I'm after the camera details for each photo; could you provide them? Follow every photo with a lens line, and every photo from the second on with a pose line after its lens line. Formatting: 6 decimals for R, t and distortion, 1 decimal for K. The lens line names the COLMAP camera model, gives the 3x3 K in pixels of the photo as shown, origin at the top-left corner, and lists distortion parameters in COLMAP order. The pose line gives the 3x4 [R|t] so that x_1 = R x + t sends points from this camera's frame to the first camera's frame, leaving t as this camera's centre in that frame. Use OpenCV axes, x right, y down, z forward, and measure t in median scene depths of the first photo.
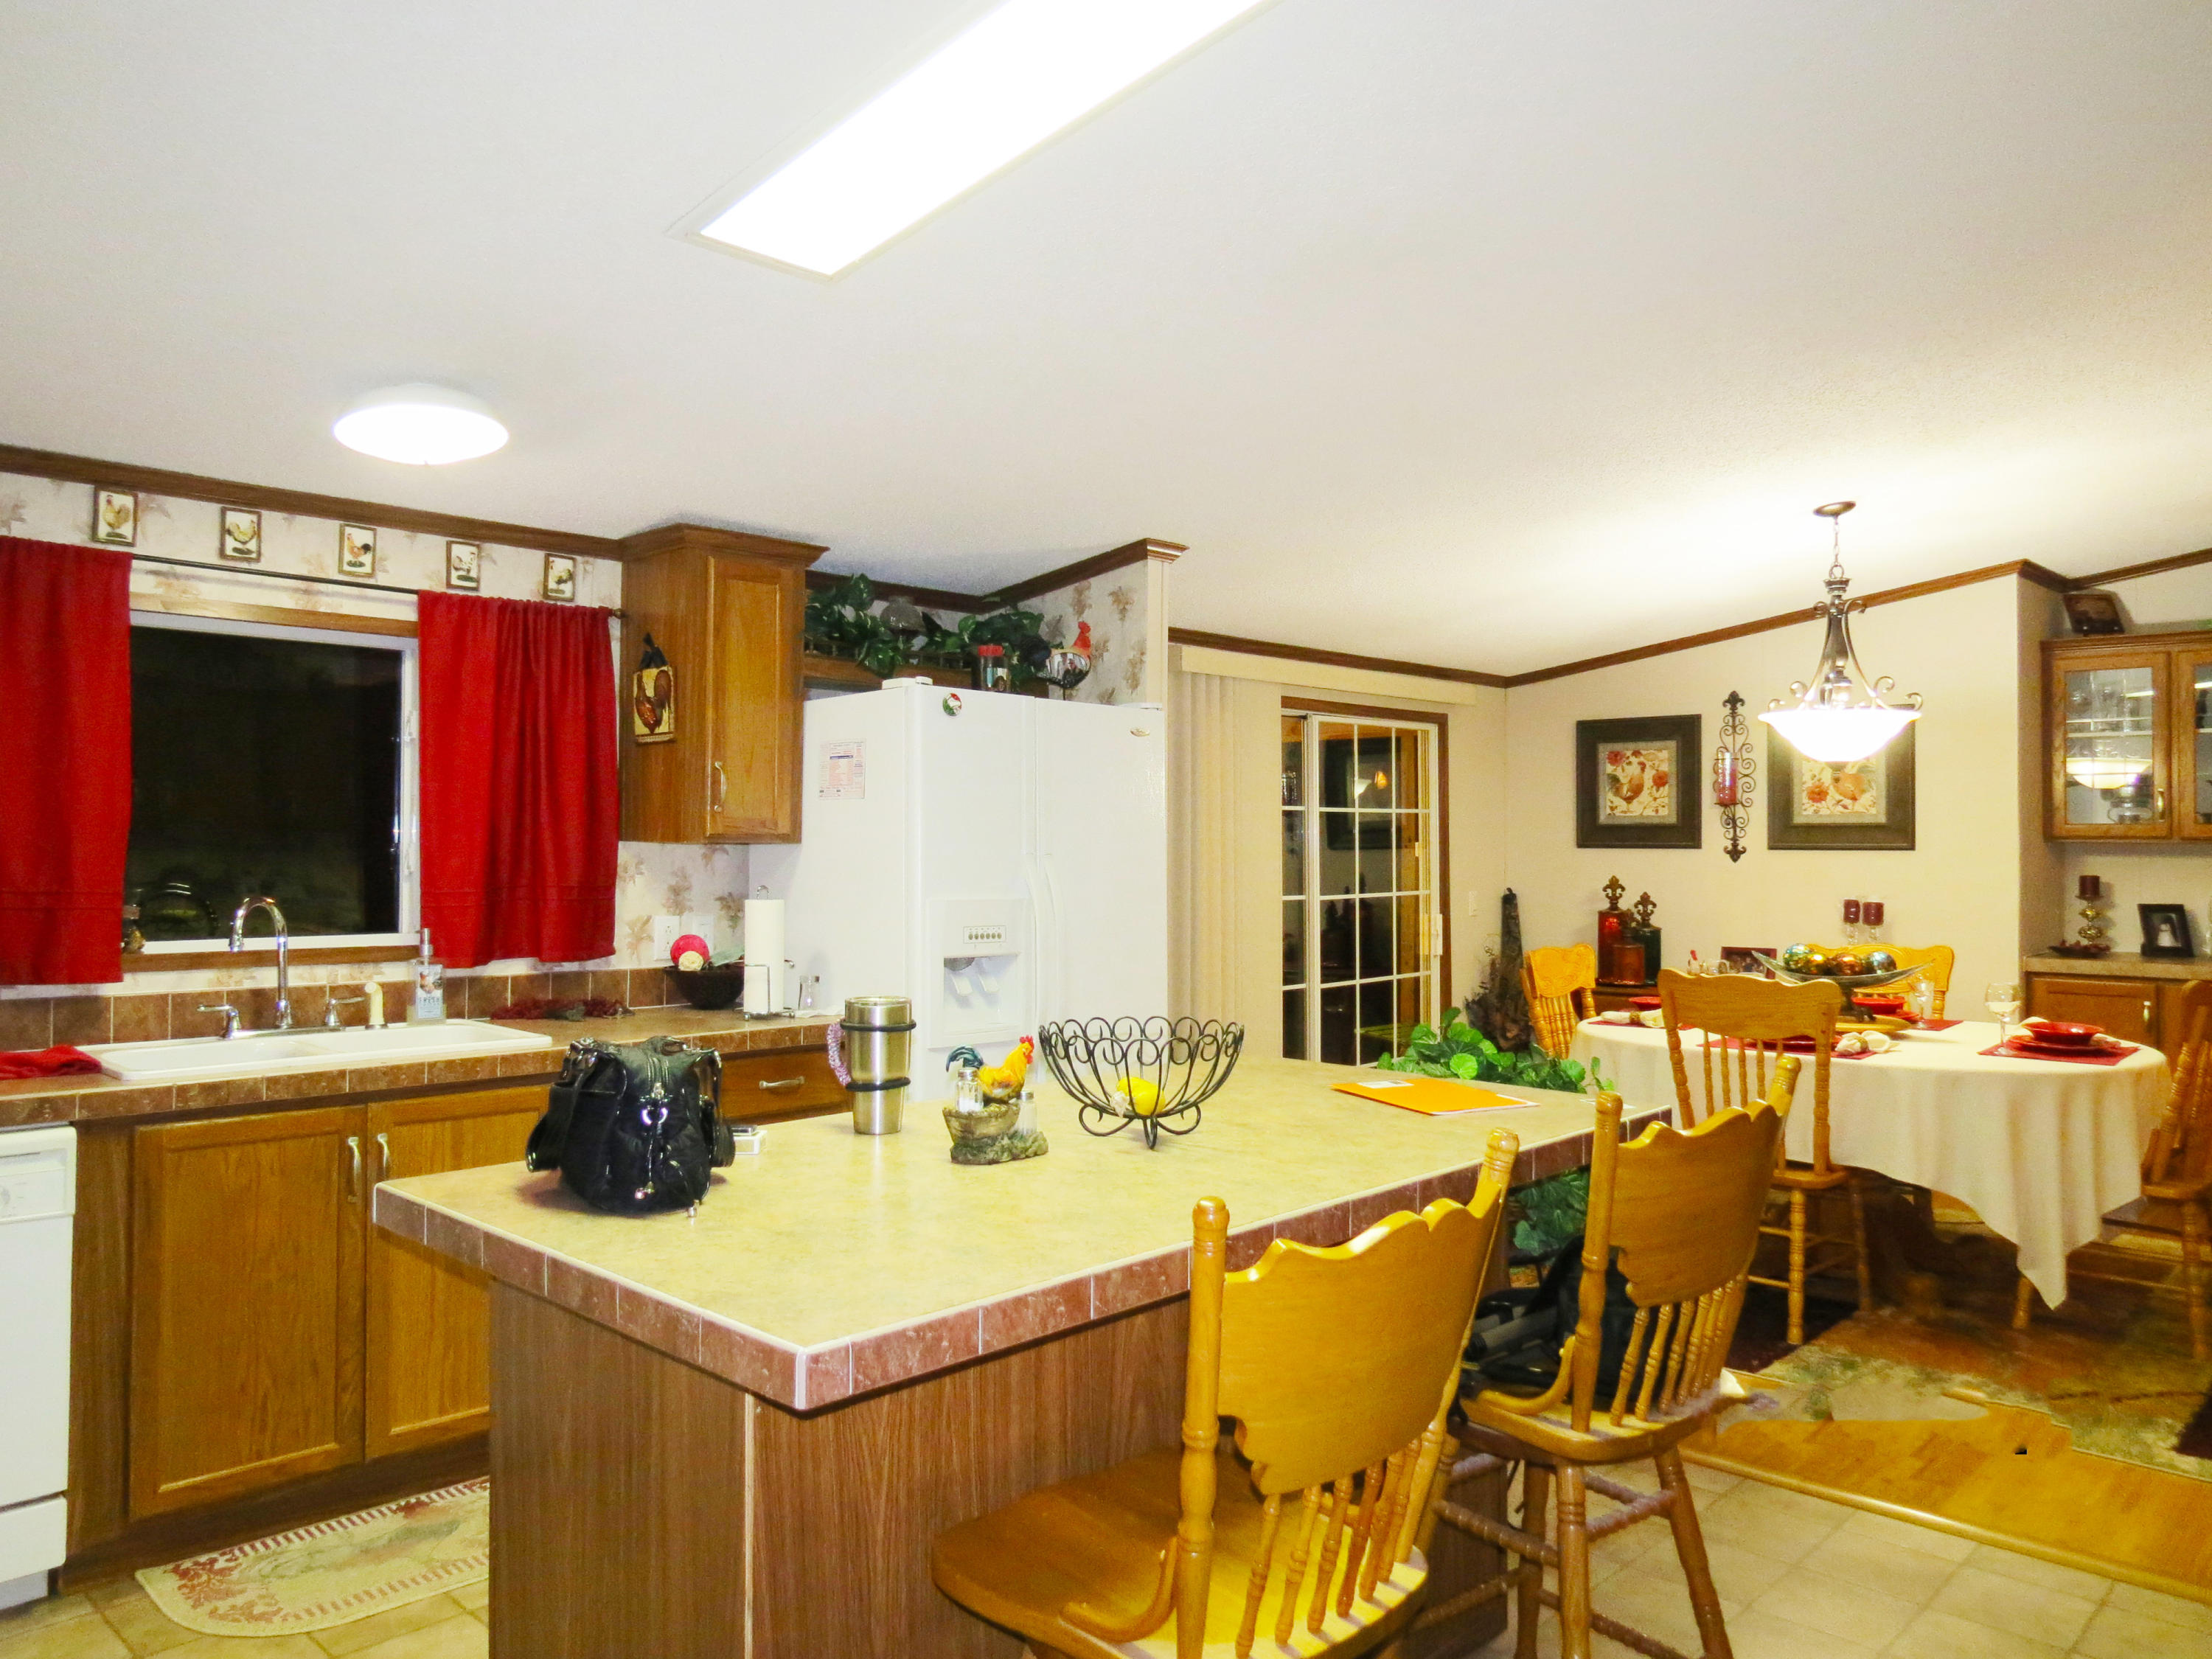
lens RADIAL K [[1572.6, 0, 1126.8], [0, 1572.6, 841.1], [0, 0, 1]] dist [-0.042434, 0.027912]
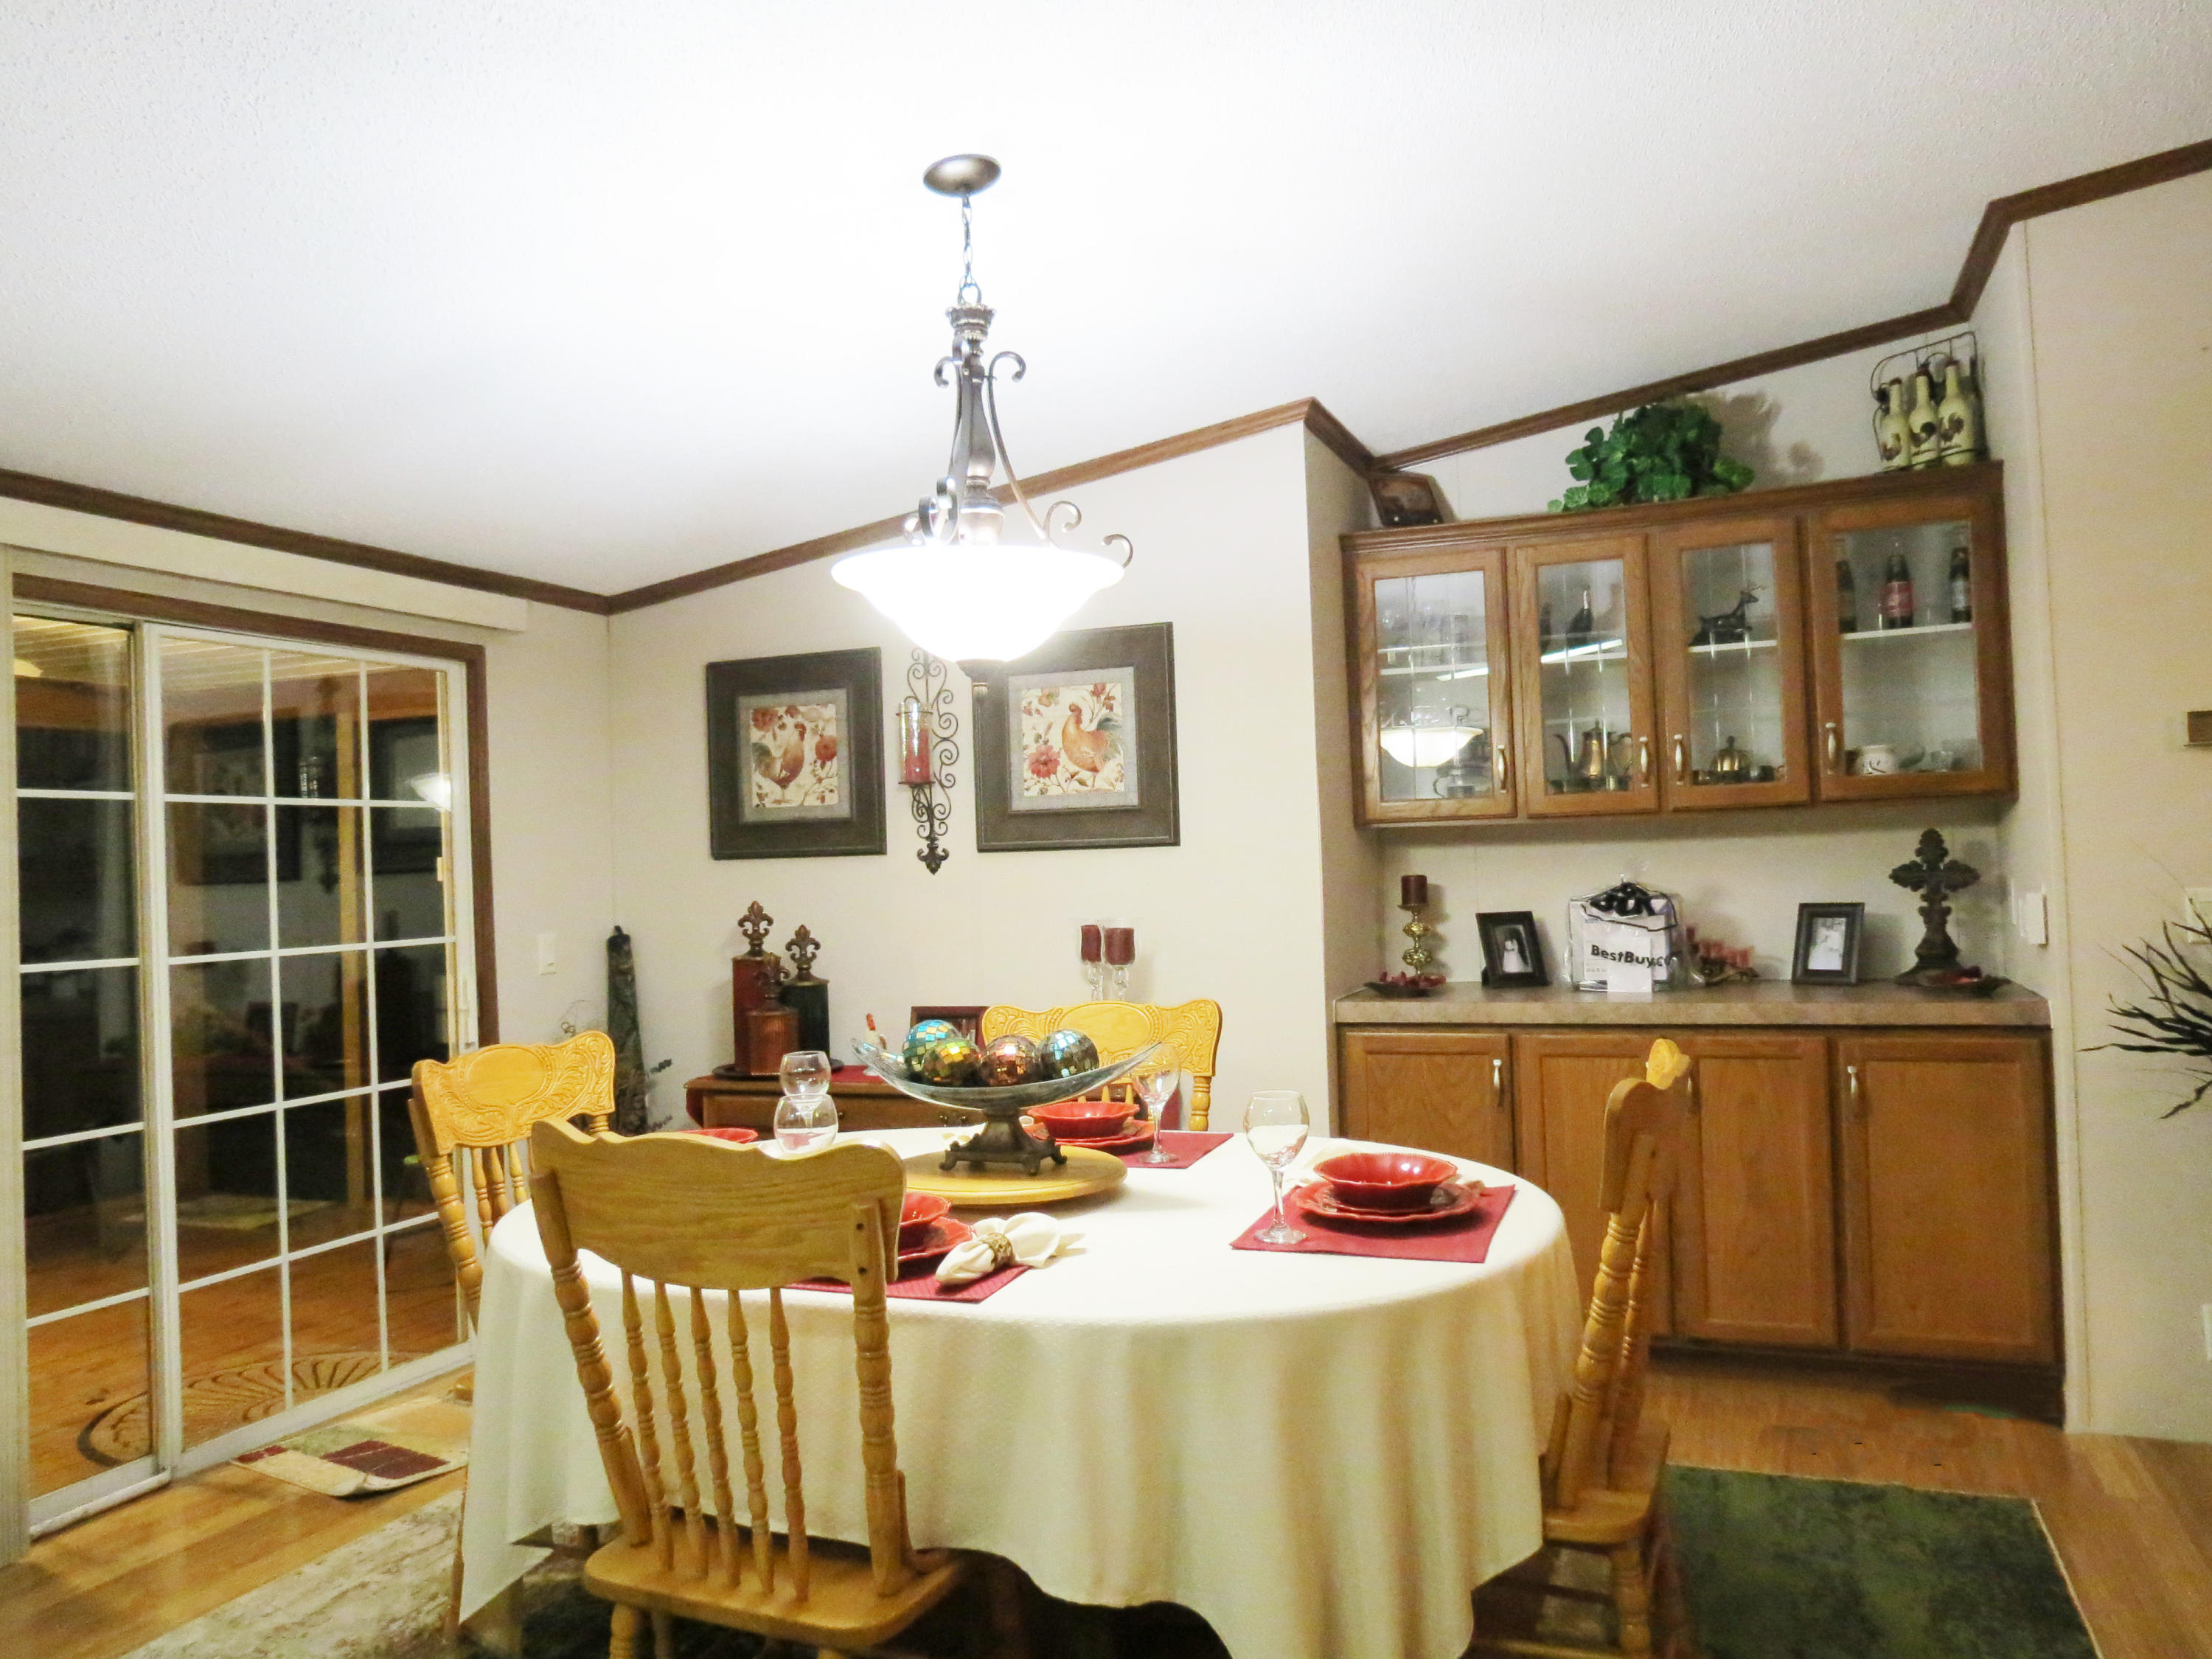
lens RADIAL K [[1572.6, 0, 1126.8], [0, 1572.6, 841.1], [0, 0, 1]] dist [-0.042434, 0.027912]
pose [[0.928200, -0.024008, 0.371305, 0.234976], [0.031255, 0.999420, -0.013513, 0.012059], [-0.370765, 0.024148, 0.928413, 0.386773]]
